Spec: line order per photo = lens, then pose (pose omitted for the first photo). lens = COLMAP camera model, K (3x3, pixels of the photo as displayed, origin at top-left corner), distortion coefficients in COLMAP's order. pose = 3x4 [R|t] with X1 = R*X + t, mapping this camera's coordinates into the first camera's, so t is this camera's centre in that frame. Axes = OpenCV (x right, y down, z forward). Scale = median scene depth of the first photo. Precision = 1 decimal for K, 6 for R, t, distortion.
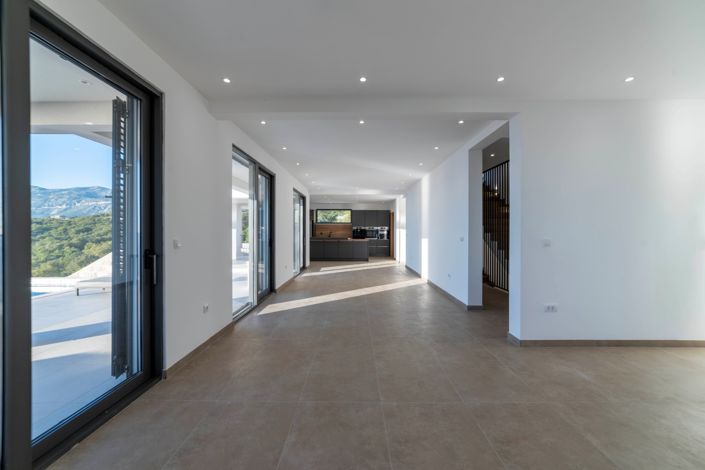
lens RADIAL K [[276.1, 0, 348.6], [0, 276.1, 233.4], [0, 0, 1]] dist [-0.016548, 0.000269]
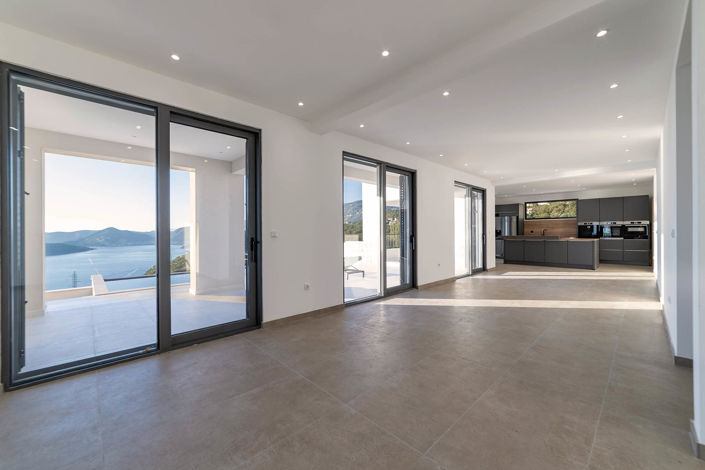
lens RADIAL K [[276.1, 0, 348.6], [0, 276.1, 233.4], [0, 0, 1]] dist [-0.016548, 0.000269]
pose [[0.704325, -0.001373, -0.709876, 0.265862], [0.002042, 0.999998, 0.000092, 0.013943], [0.709874, -0.001514, 0.704327, 0.121774]]
